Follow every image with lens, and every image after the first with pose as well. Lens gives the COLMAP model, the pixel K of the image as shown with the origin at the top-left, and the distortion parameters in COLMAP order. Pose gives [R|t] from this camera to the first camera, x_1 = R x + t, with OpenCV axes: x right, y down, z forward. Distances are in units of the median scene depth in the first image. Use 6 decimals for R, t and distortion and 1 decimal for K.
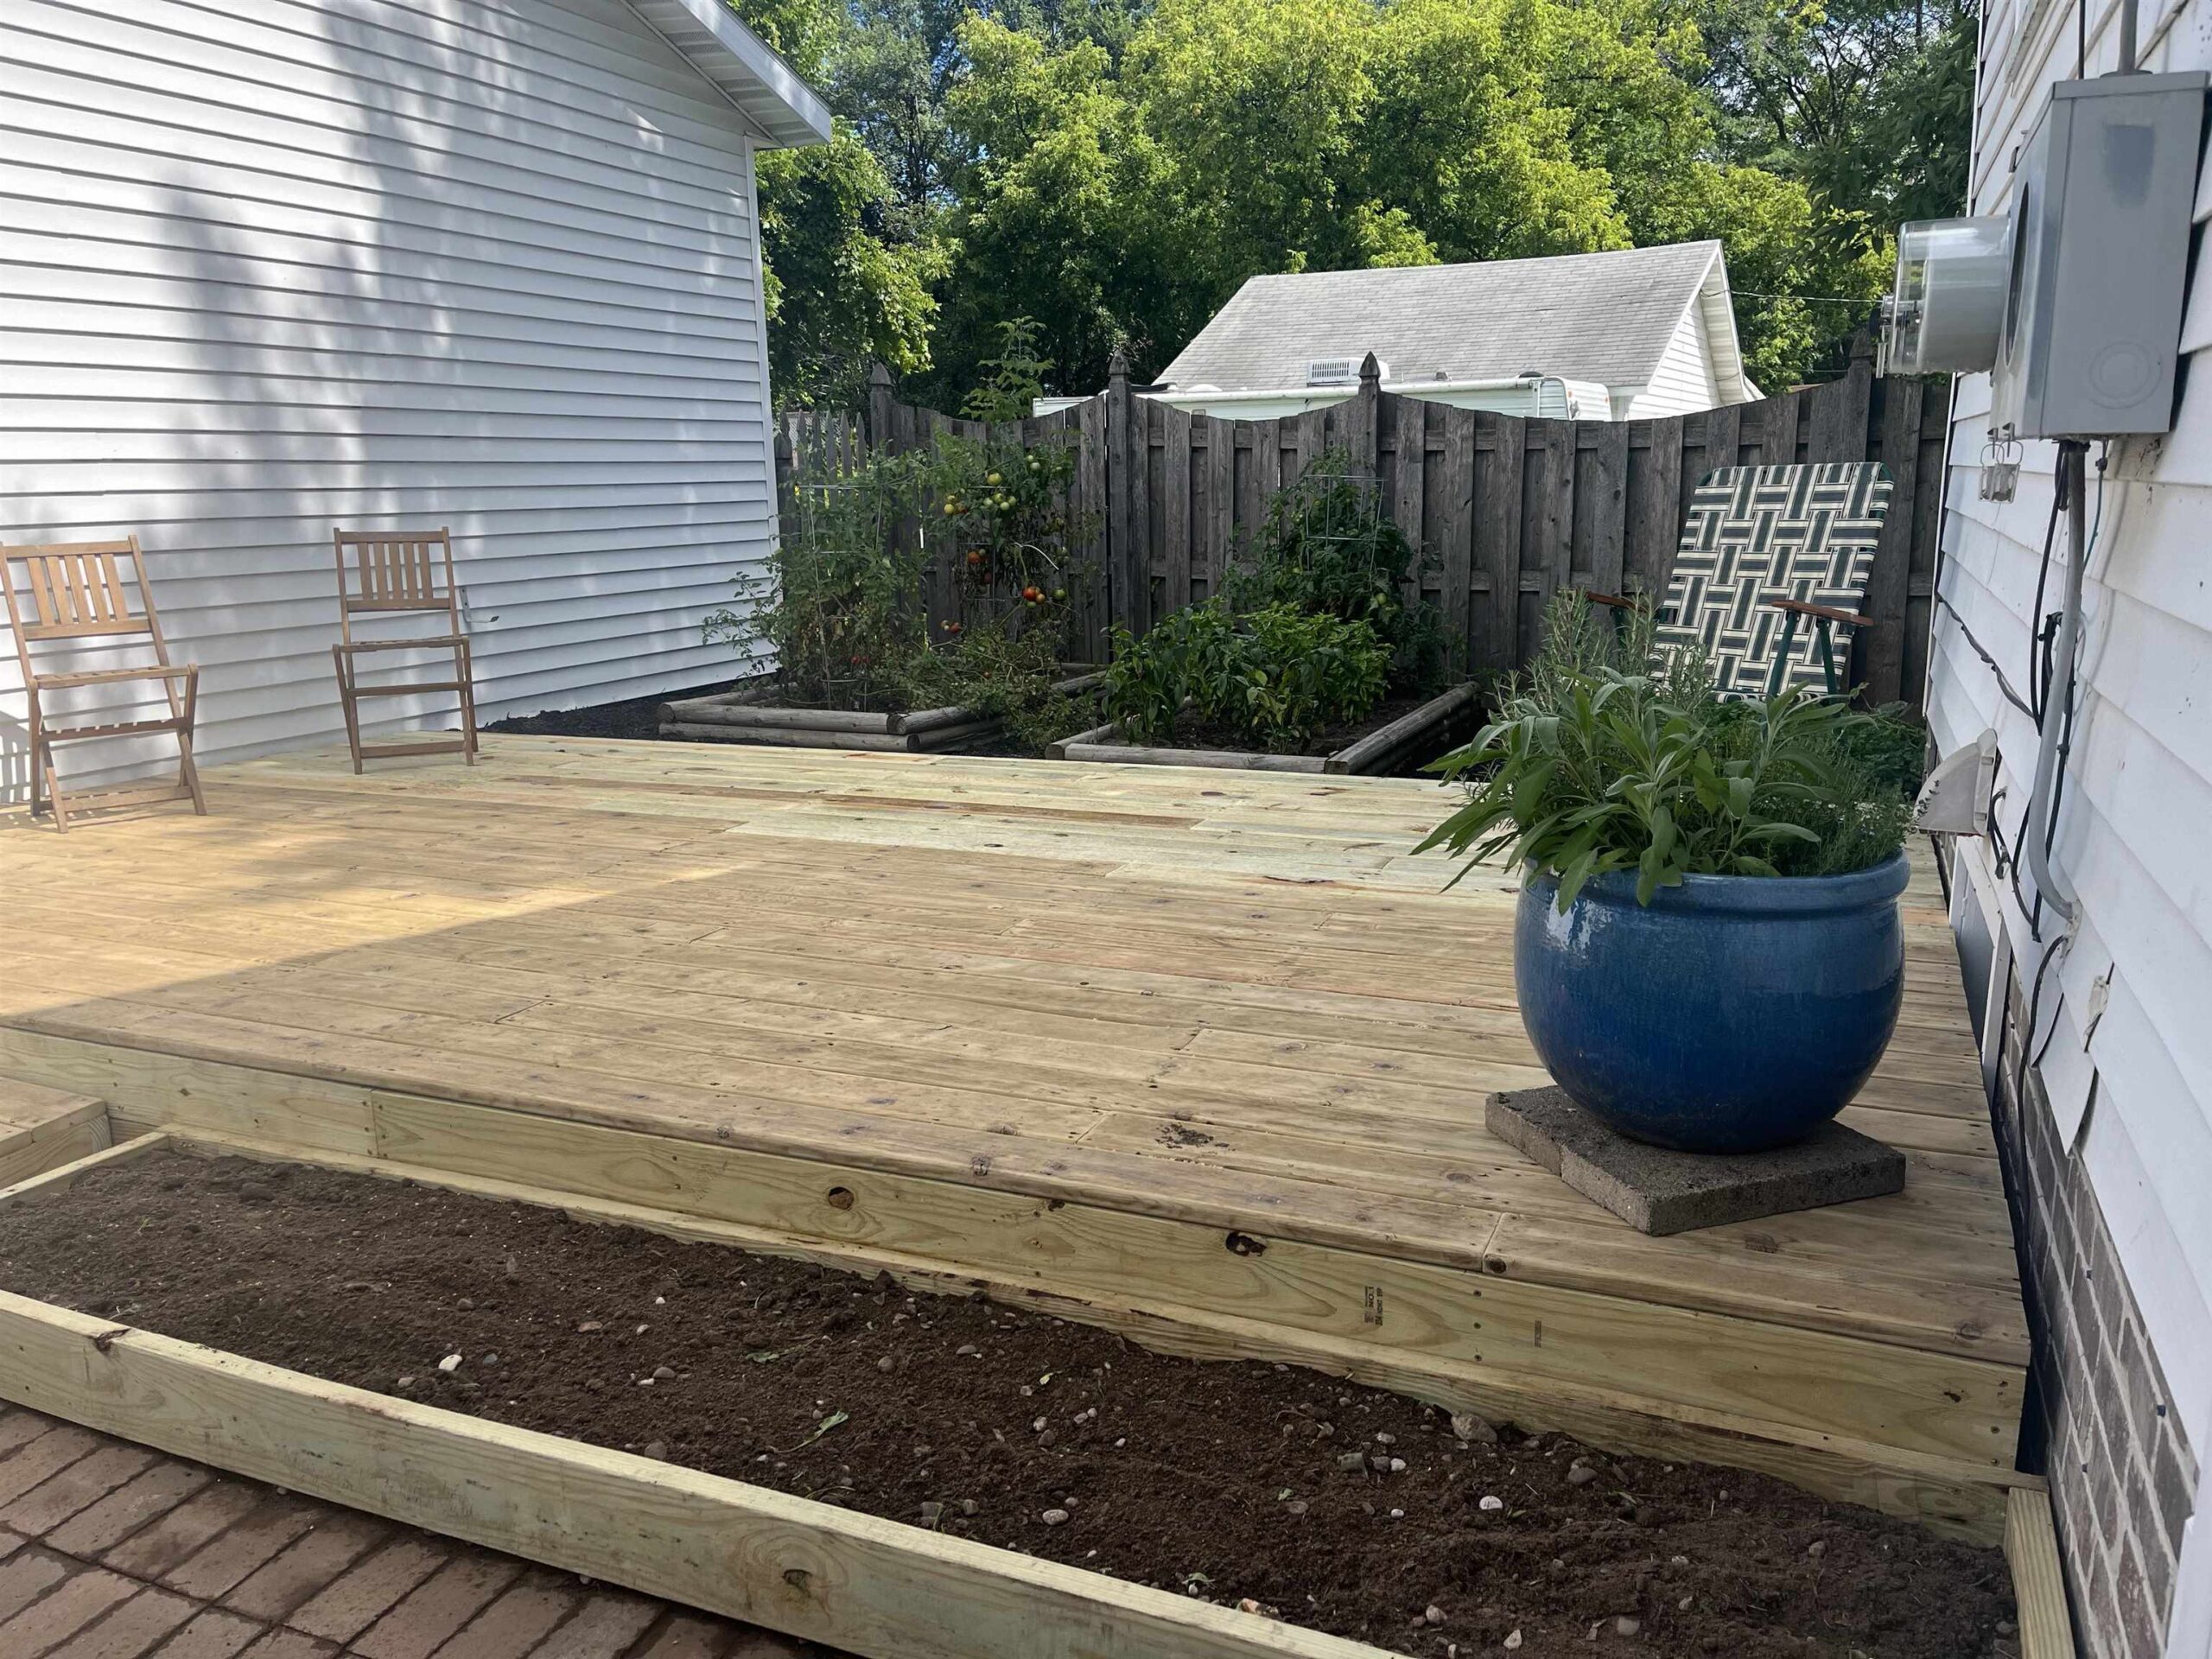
lens RADIAL K [[1708.8, 0, 1099.9], [0, 1708.8, 766.9], [0, 0, 1]] dist [0.028164, -0.002748]
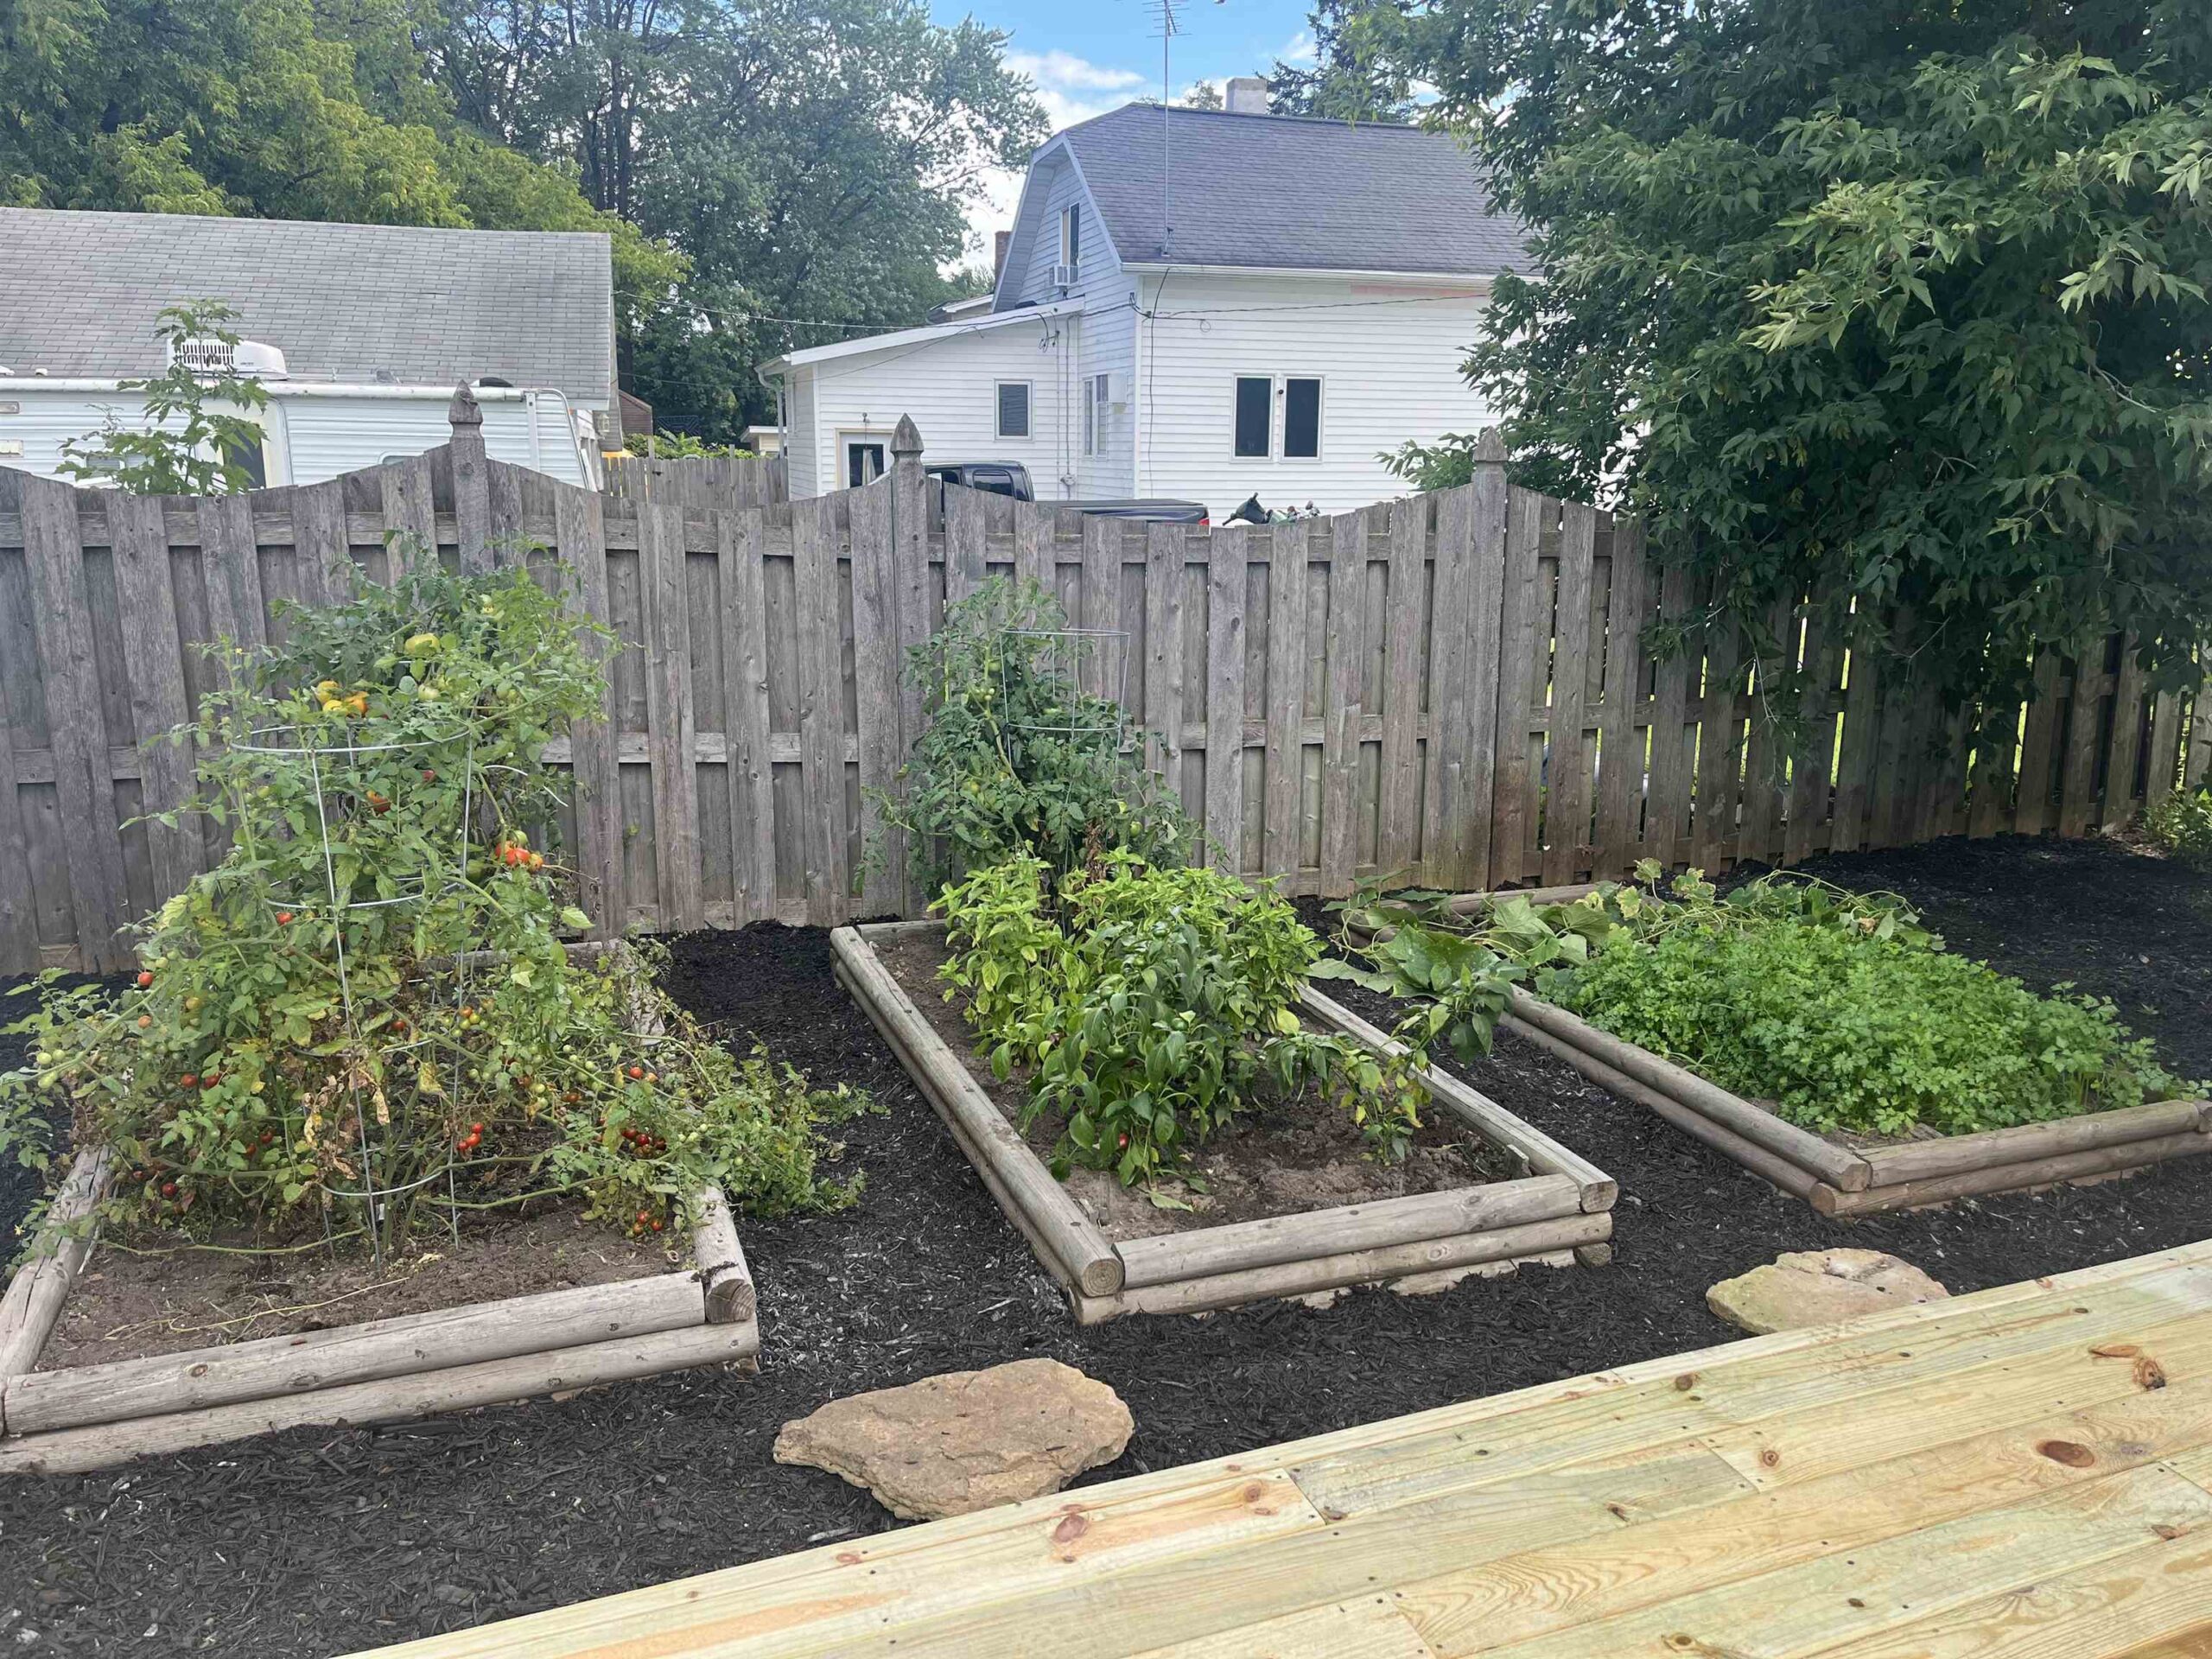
lens RADIAL K [[1681.2, 0, 1106.0], [0, 1681.2, 829.5], [0, 0, 1]] dist [0.084479, -0.098161]
pose [[0.720141, -0.125524, 0.682378, -0.654437], [0.093229, 0.992086, 0.084107, -0.341602], [-0.687535, 0.003049, 0.726145, 1.242059]]
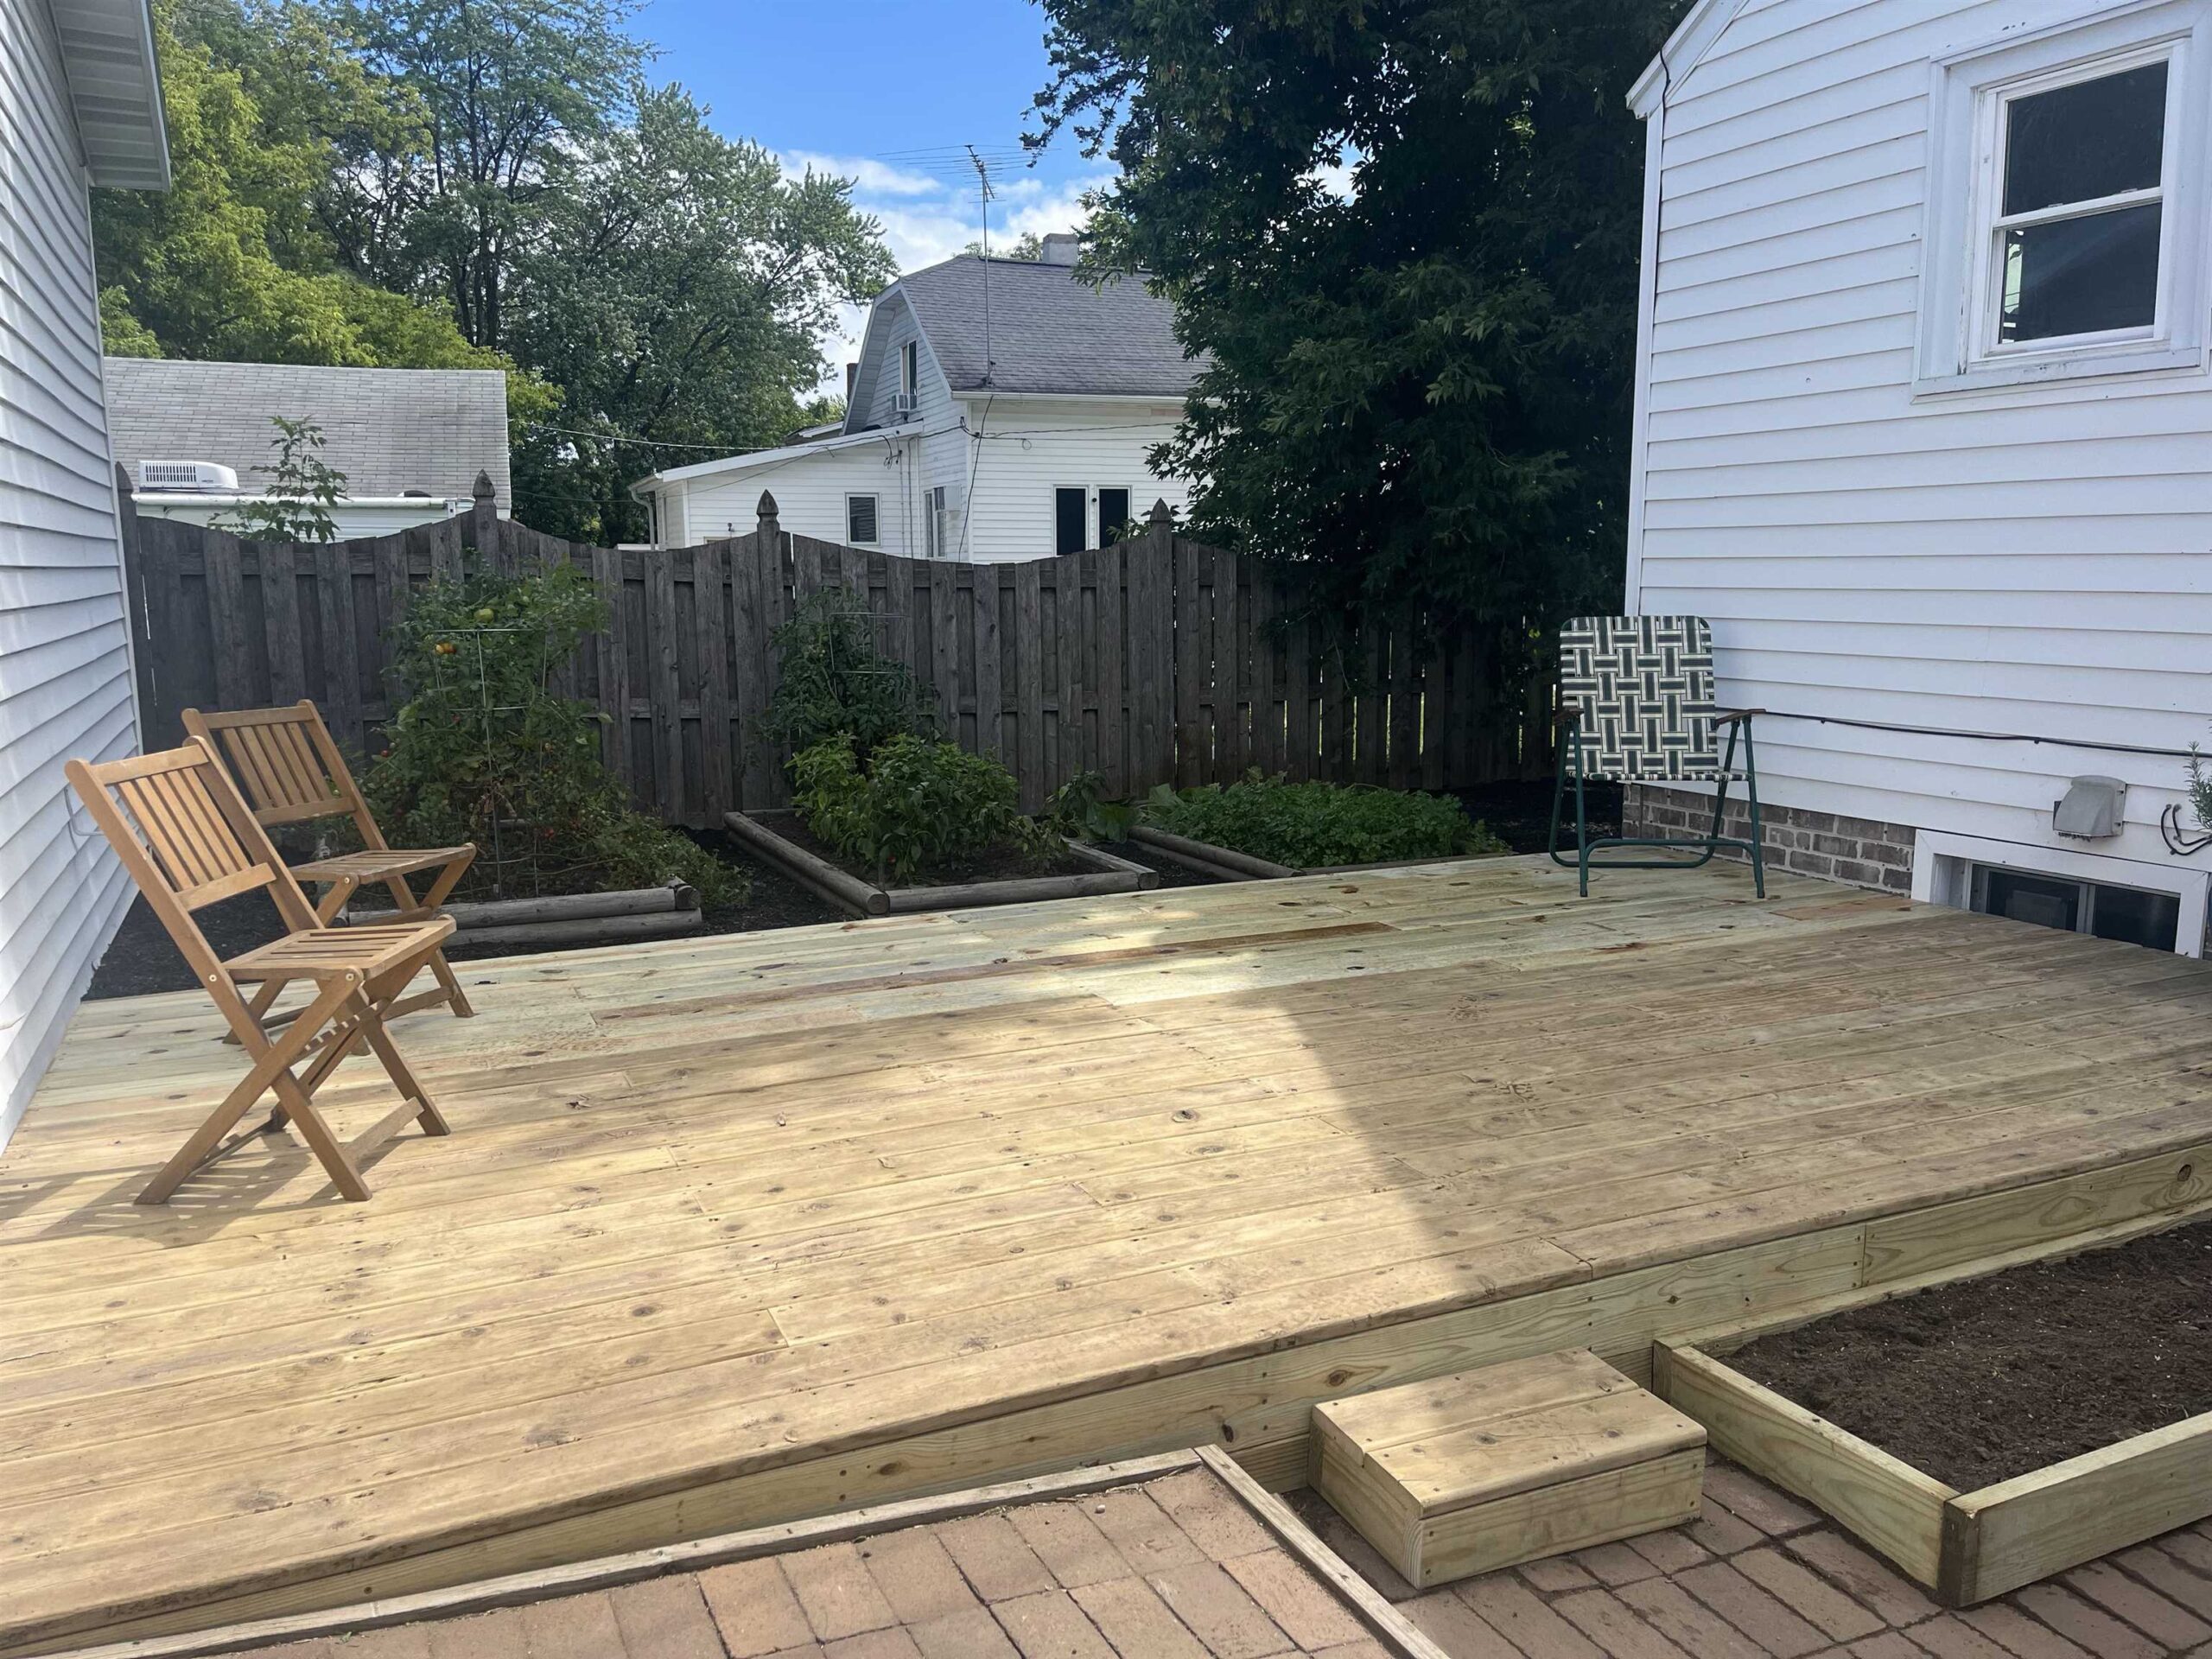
lens RADIAL K [[1683.0, 0, 1106.0], [0, 1683.0, 829.5], [0, 0, 1]] dist [0.030653, -0.003512]
pose [[0.661246, -0.097393, 0.743820, -1.233263], [0.118164, 0.992681, 0.024932, -0.112882], [-0.740804, 0.071407, 0.667915, 0.517970]]
